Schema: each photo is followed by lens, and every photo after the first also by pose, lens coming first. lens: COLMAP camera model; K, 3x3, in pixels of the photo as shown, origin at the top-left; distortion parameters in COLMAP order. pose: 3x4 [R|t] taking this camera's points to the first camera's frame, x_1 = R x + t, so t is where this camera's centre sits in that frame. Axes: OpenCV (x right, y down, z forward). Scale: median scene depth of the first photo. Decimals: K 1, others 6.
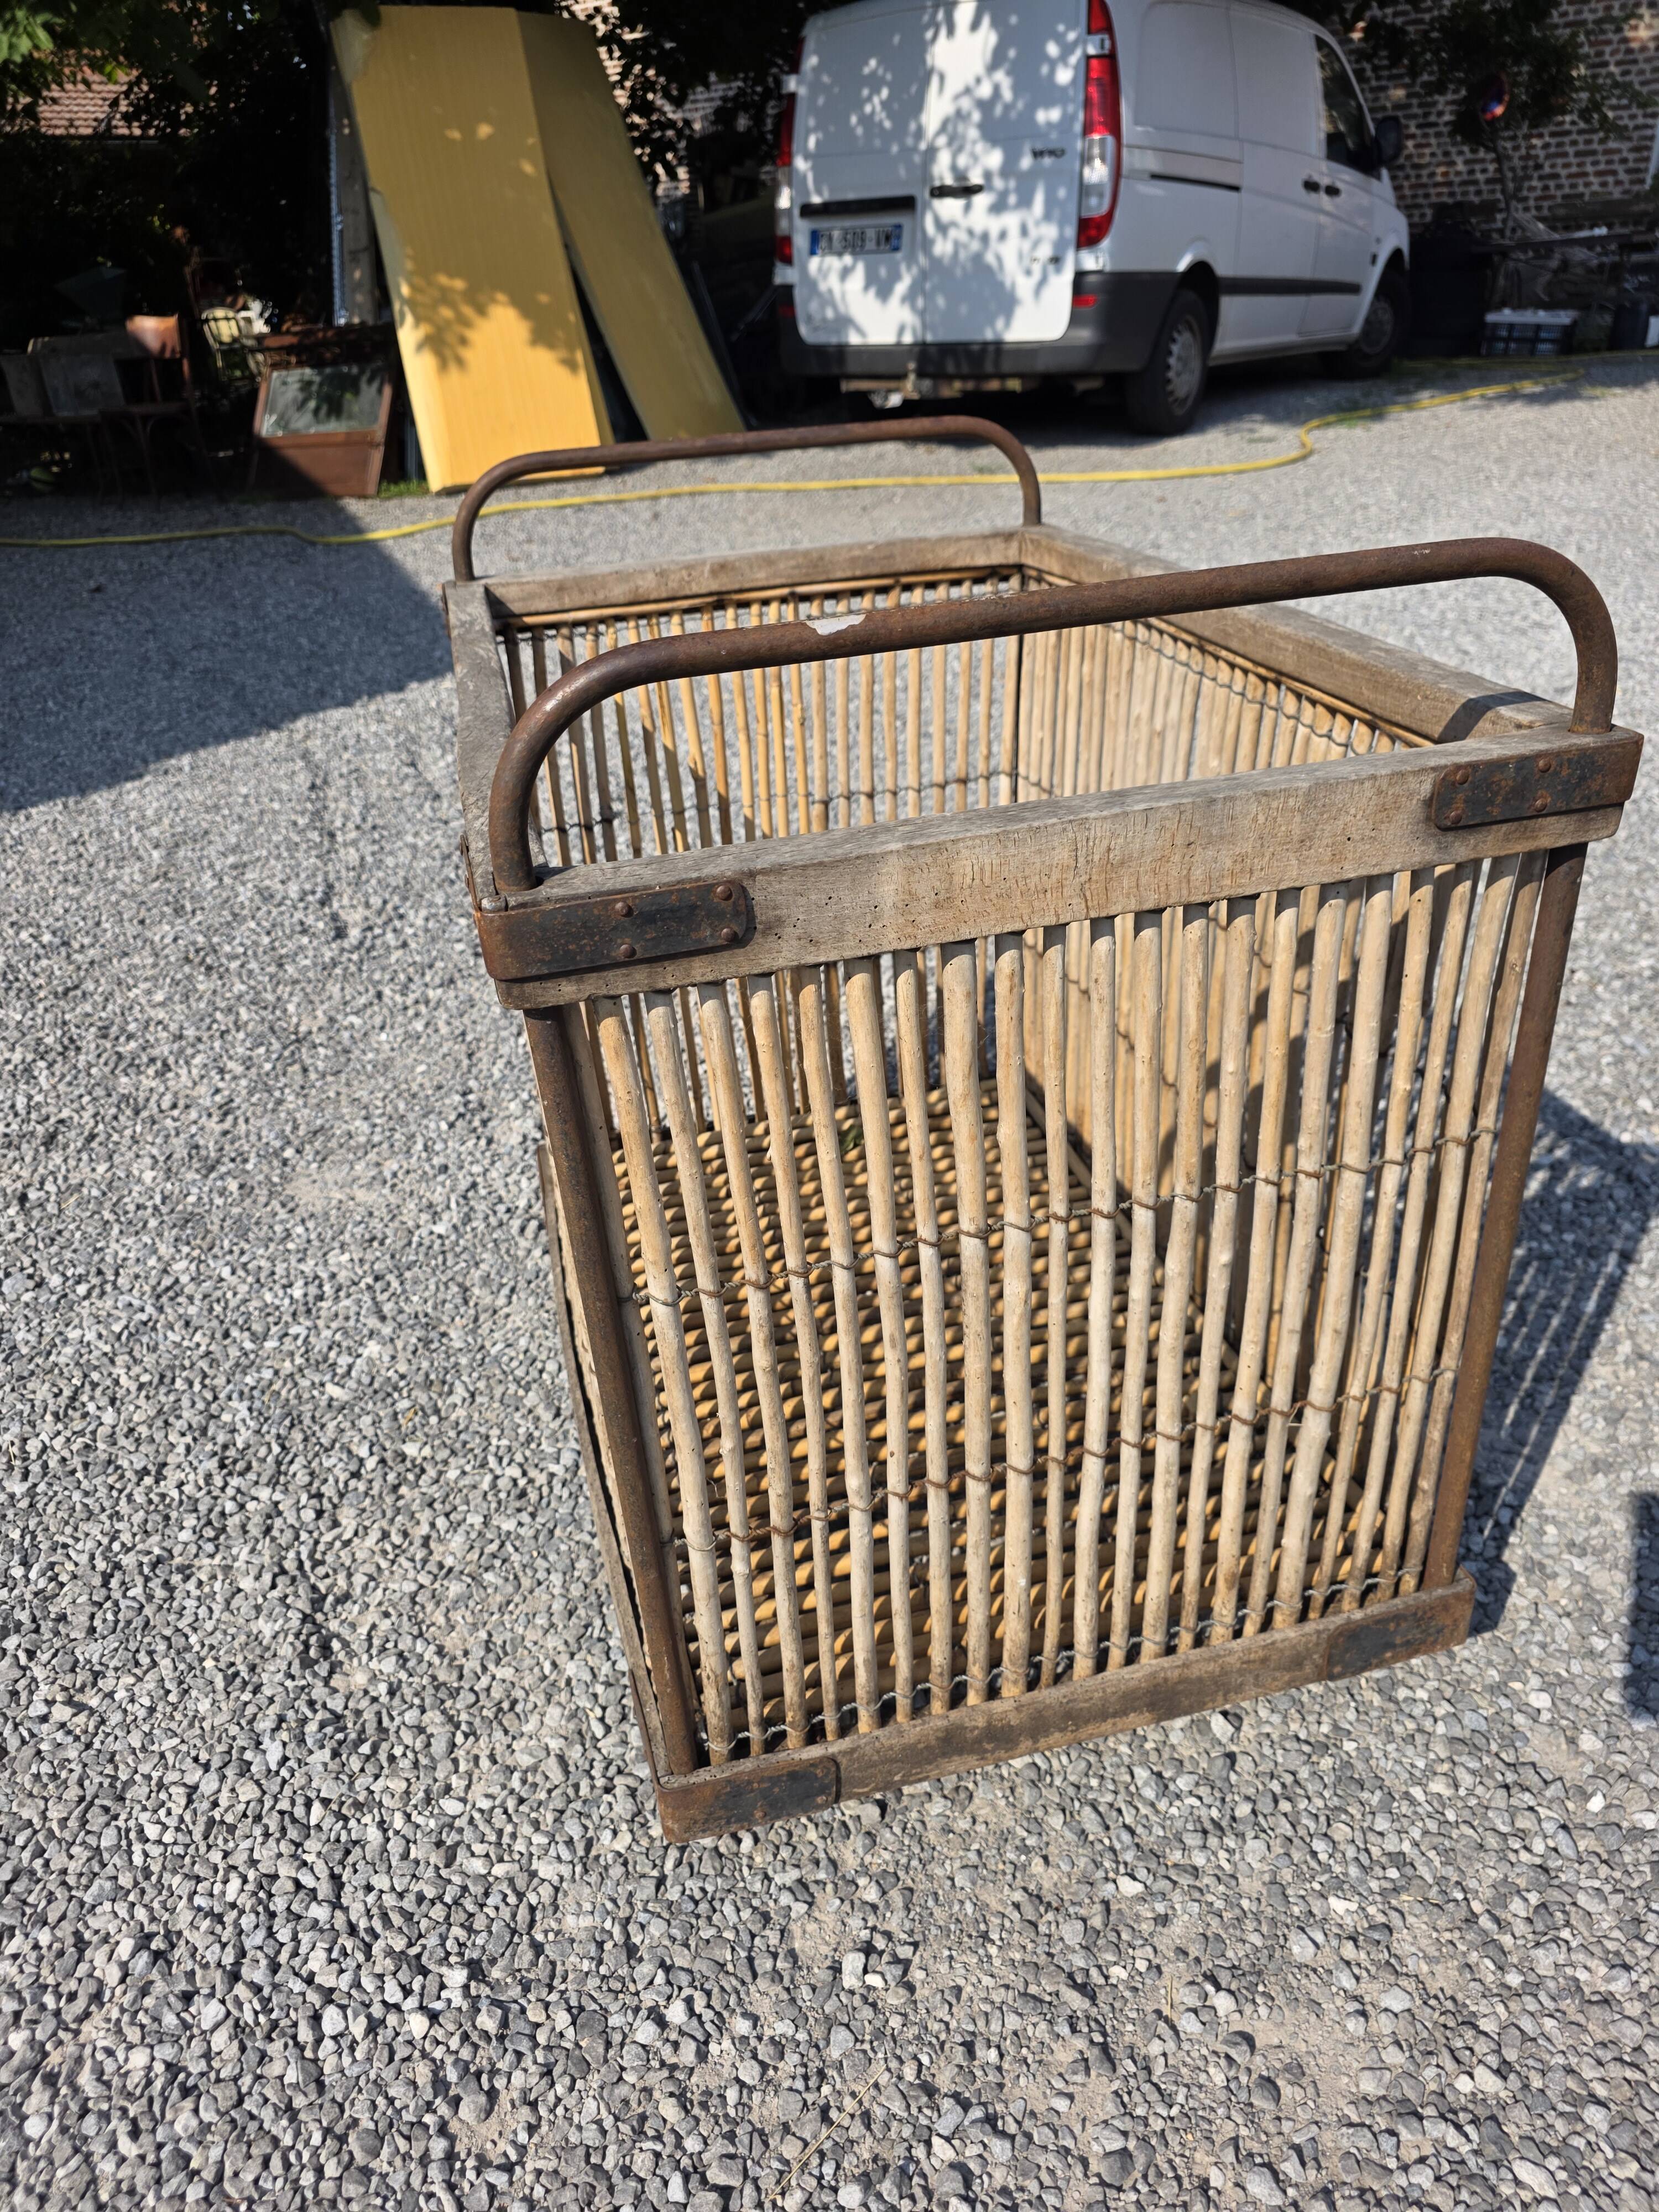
lens RADIAL K [[1491.3, 0, 784.2], [0, 1491.3, 1107.1], [0, 0, 1]] dist [0.022937, -0.001630]
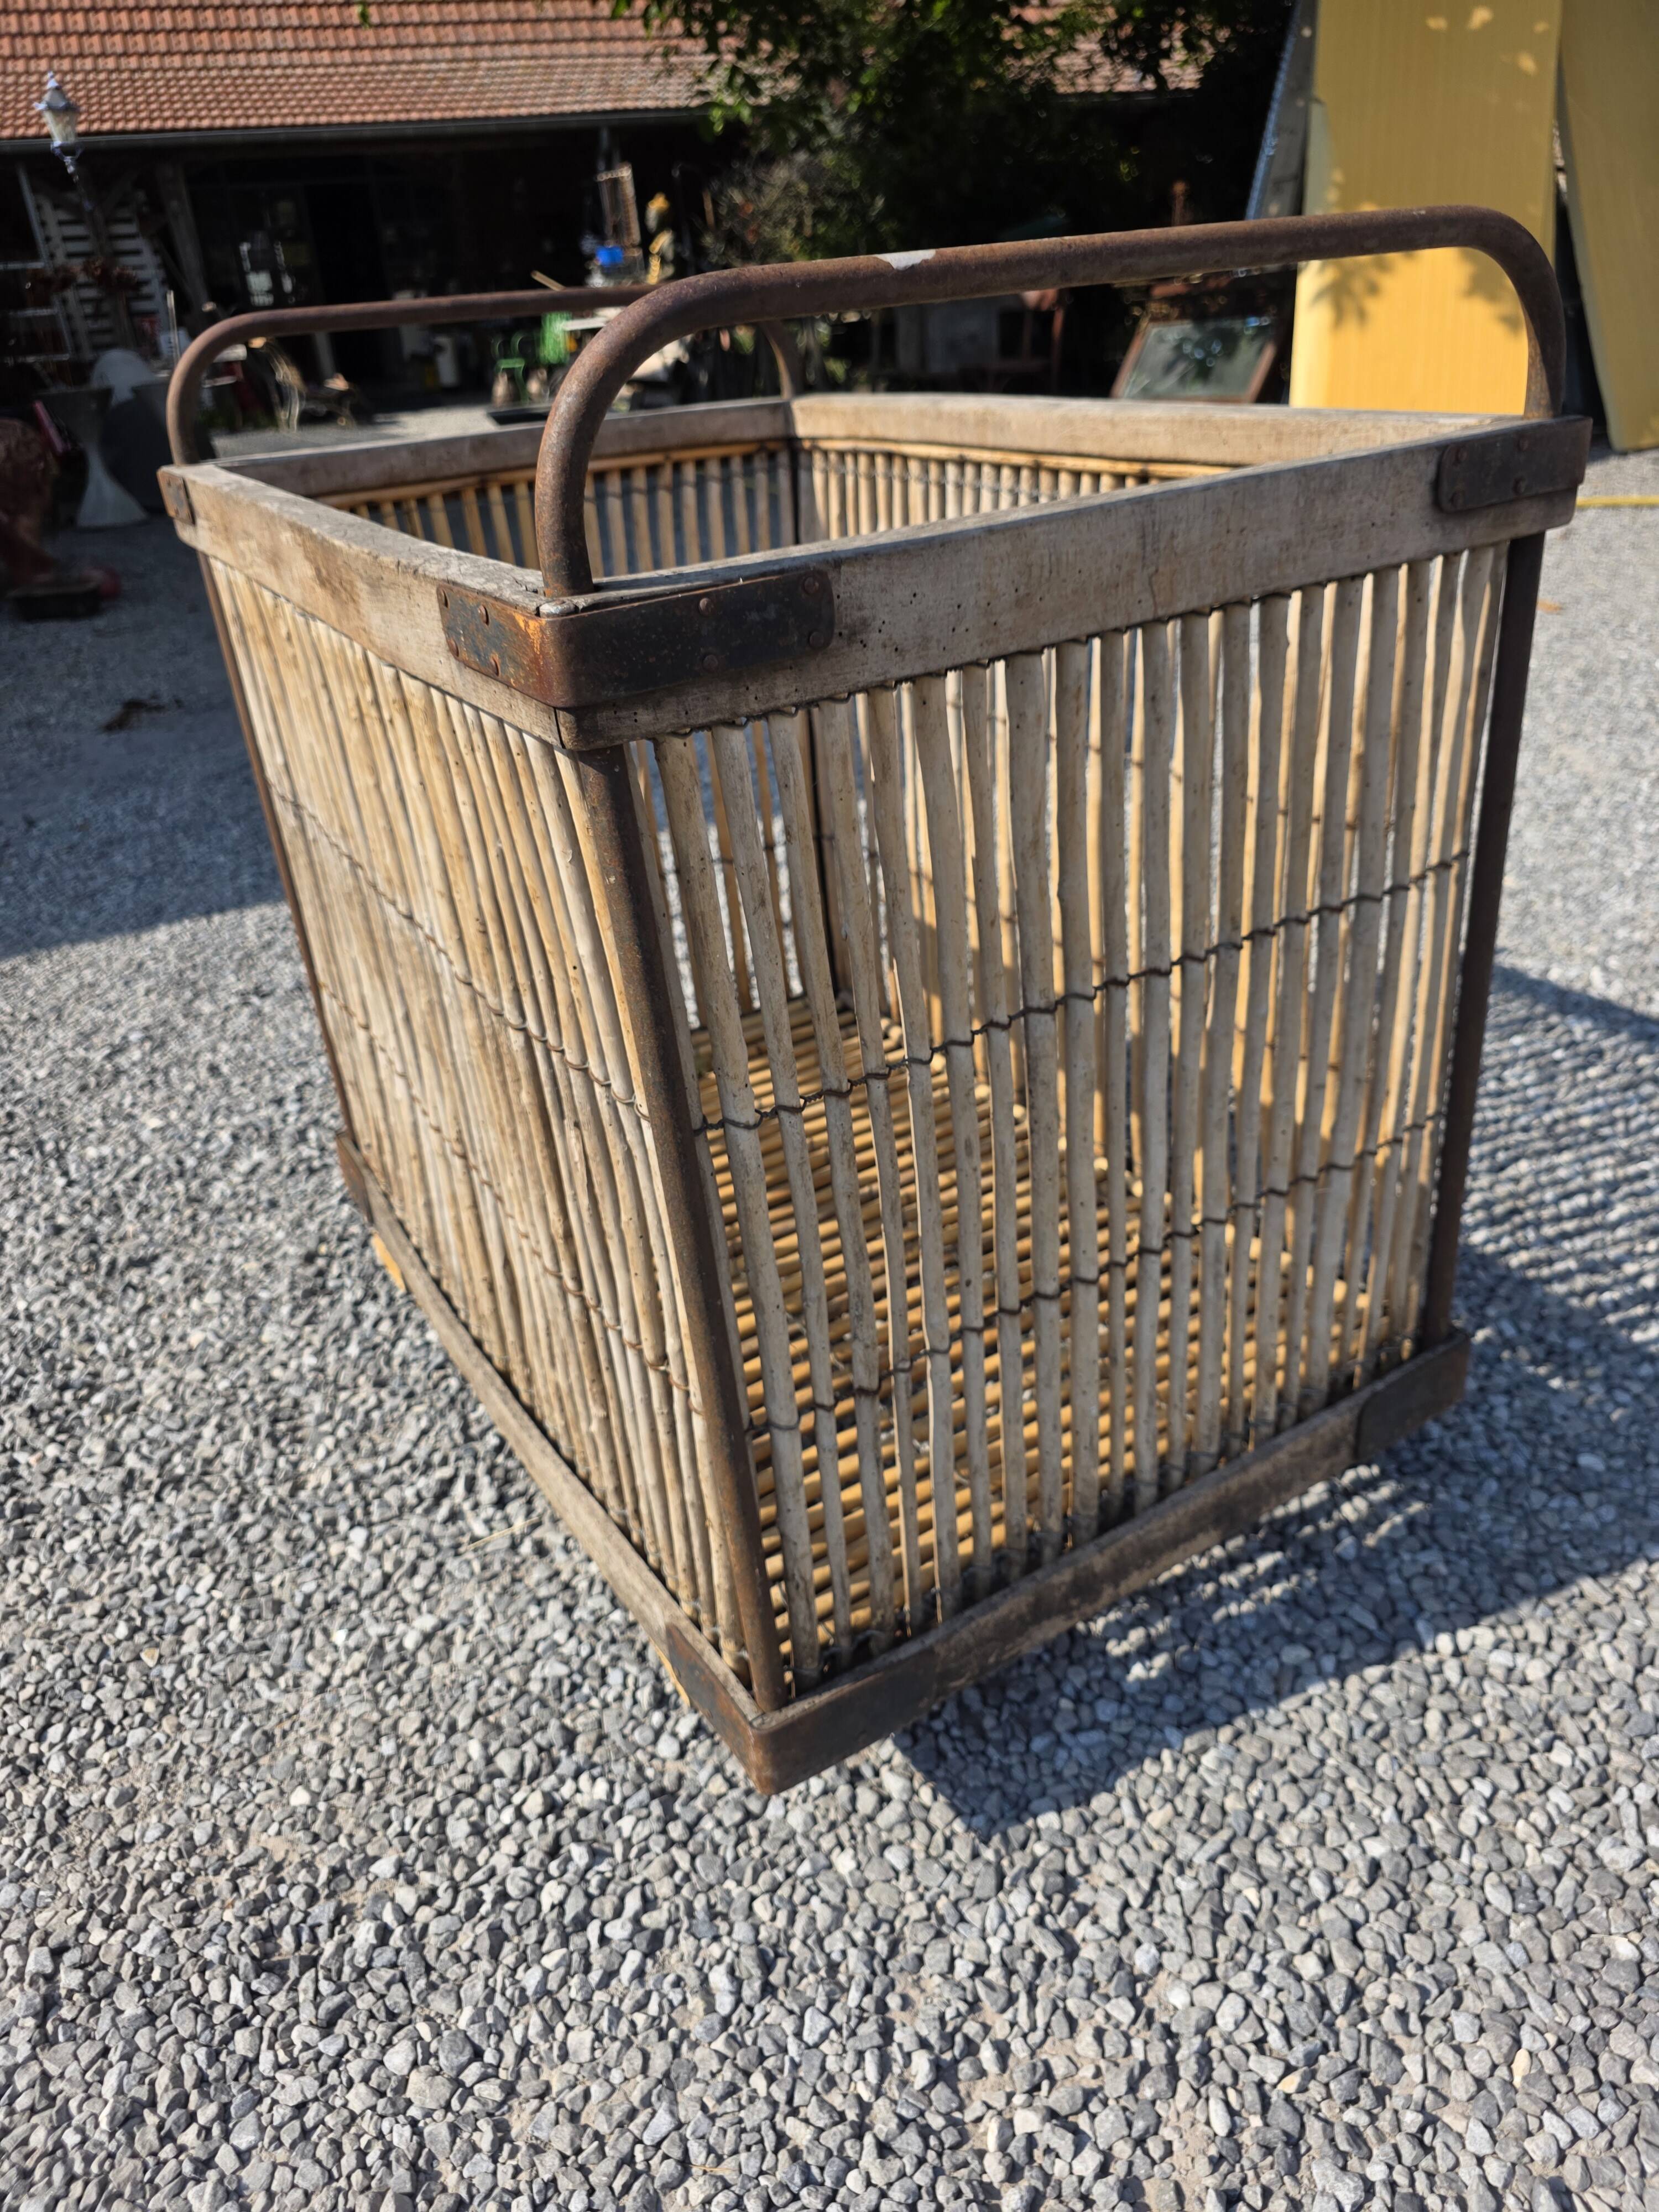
lens RADIAL K [[1508.6, 0, 831.4], [0, 1508.6, 1101.9], [0, 0, 1]] dist [0.007600, -0.003047]
pose [[0.851461, 0.259216, -0.455873, 0.013047], [-0.253524, 0.964428, 0.074866, -0.086787], [0.459063, 0.051829, 0.886891, 0.187552]]
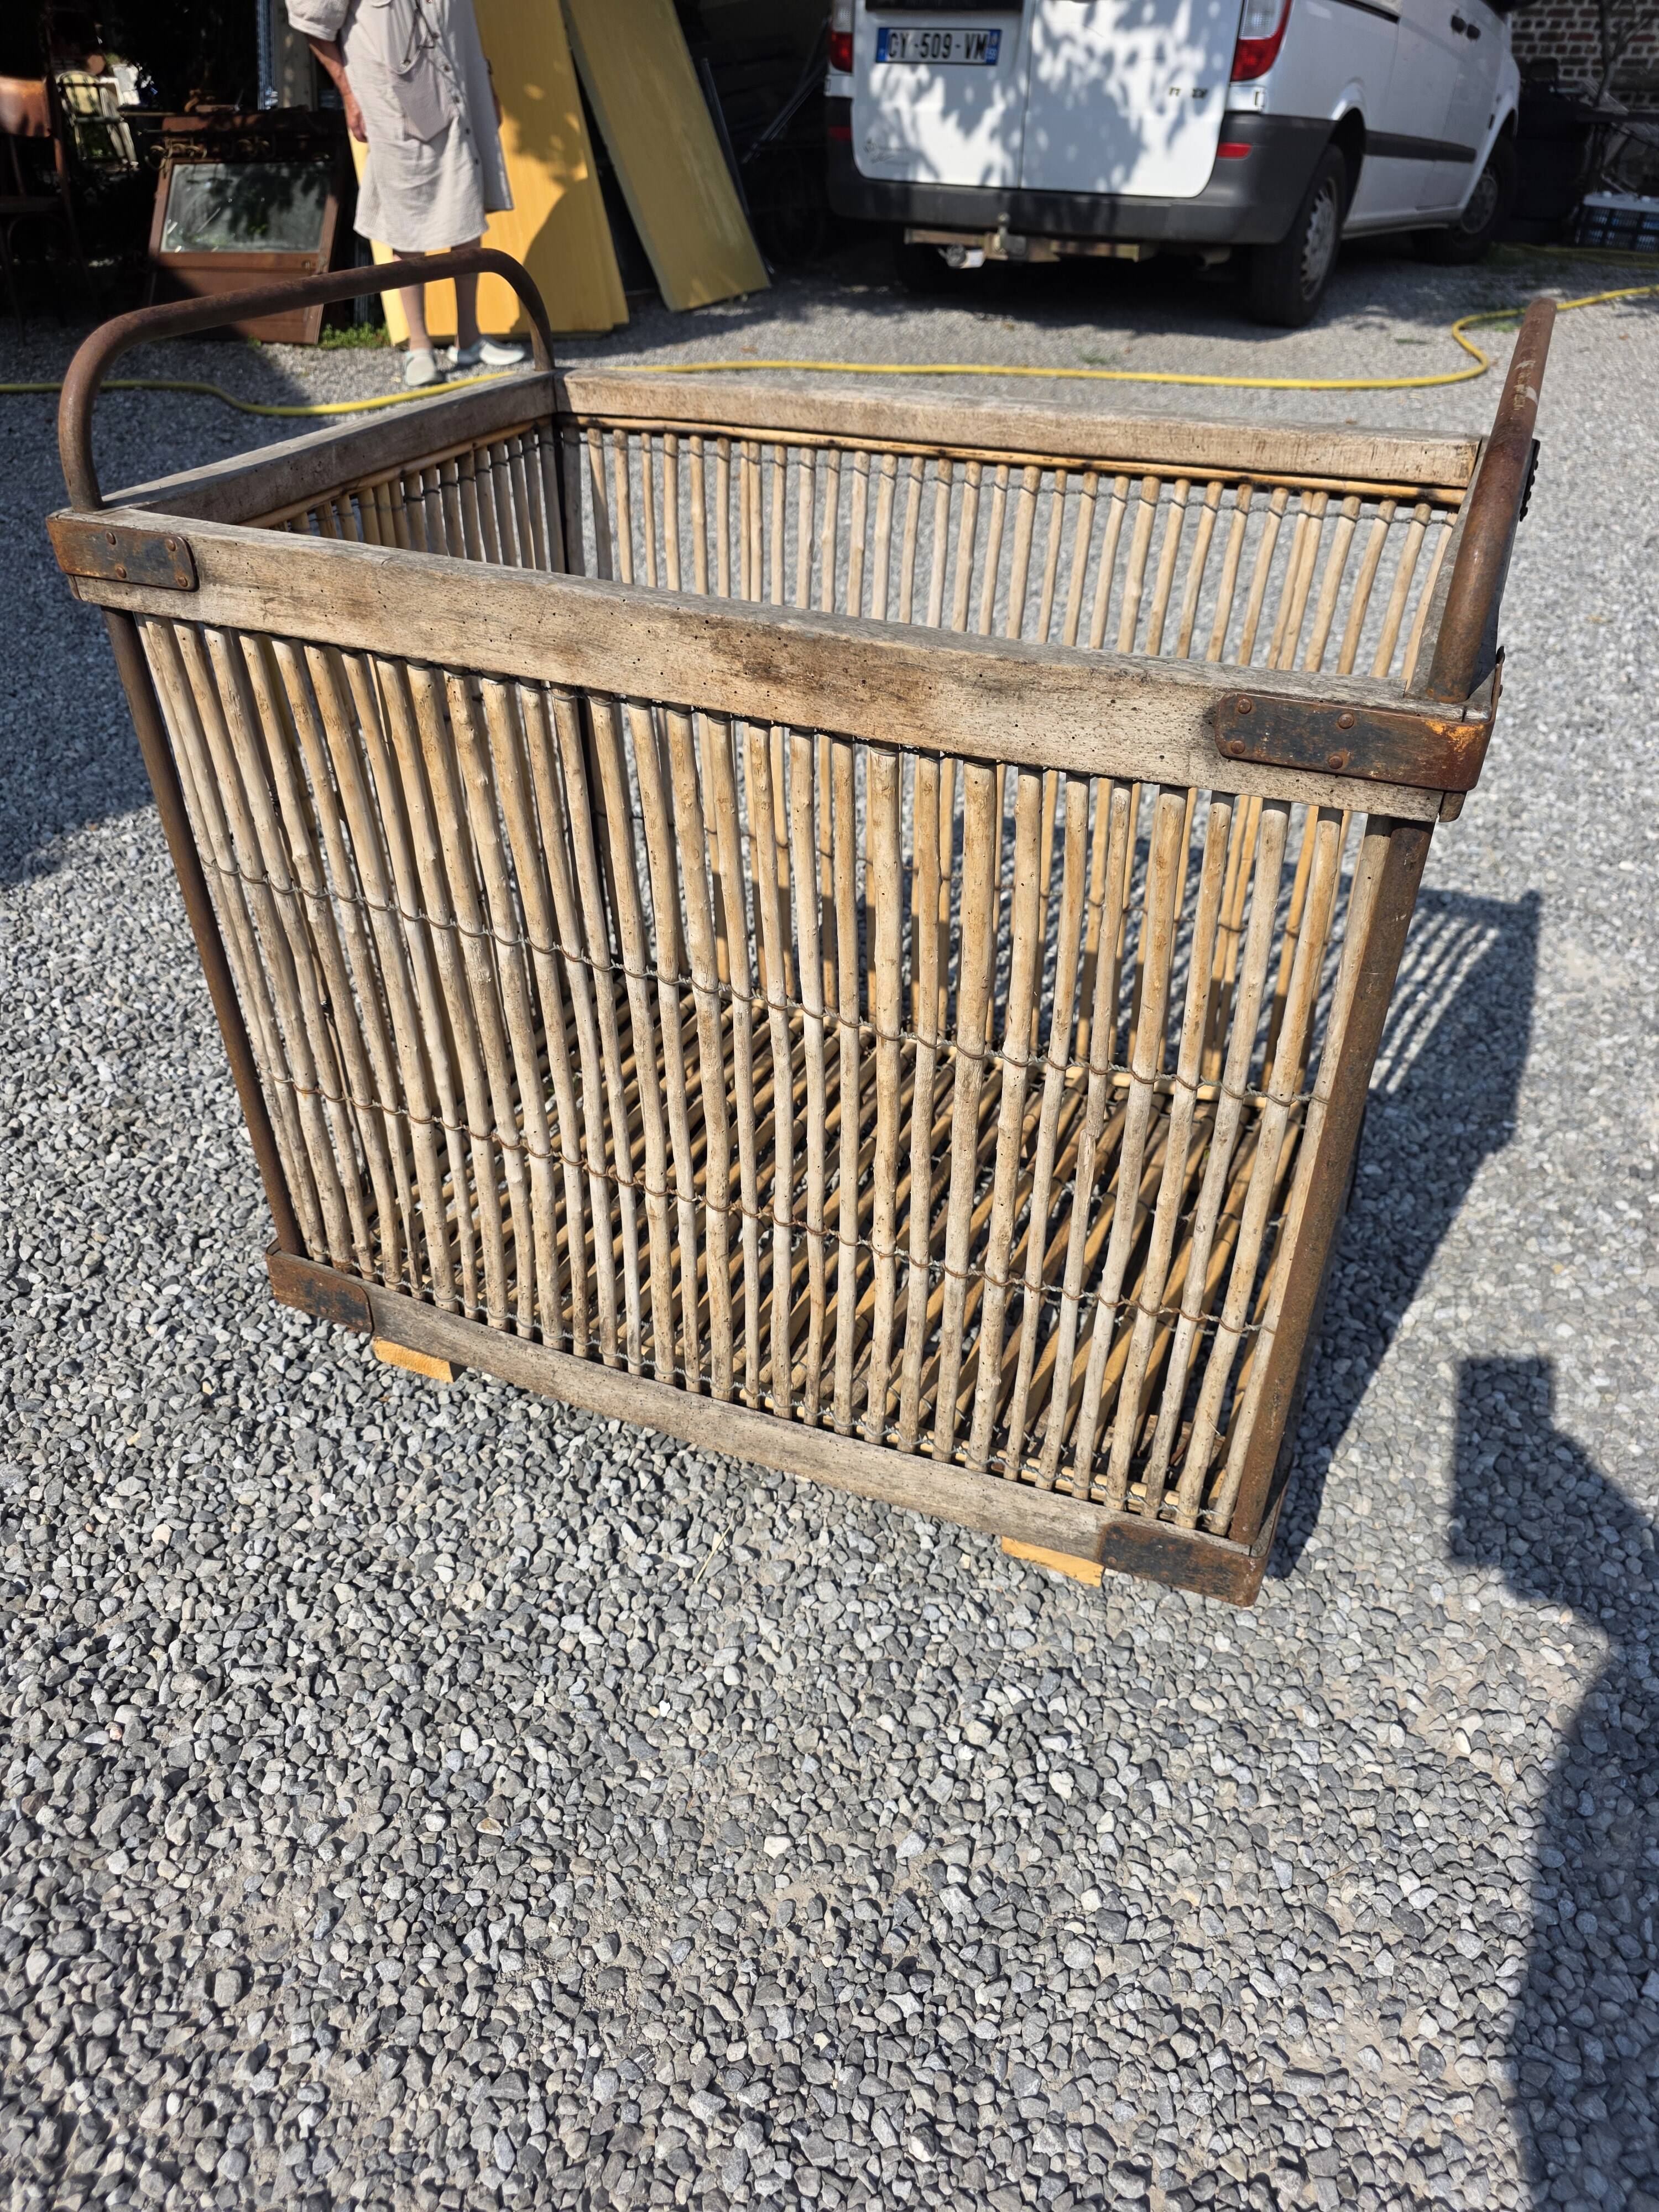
lens RADIAL K [[1510.5, 0, 821.8], [0, 1510.5, 1112.4], [0, 0, 1]] dist [0.026563, -0.014911]
pose [[0.995394, 0.015436, 0.094613, -0.079726], [-0.023651, 0.995986, 0.086331, -0.084292], [-0.092901, -0.088172, 0.991764, 0.156575]]
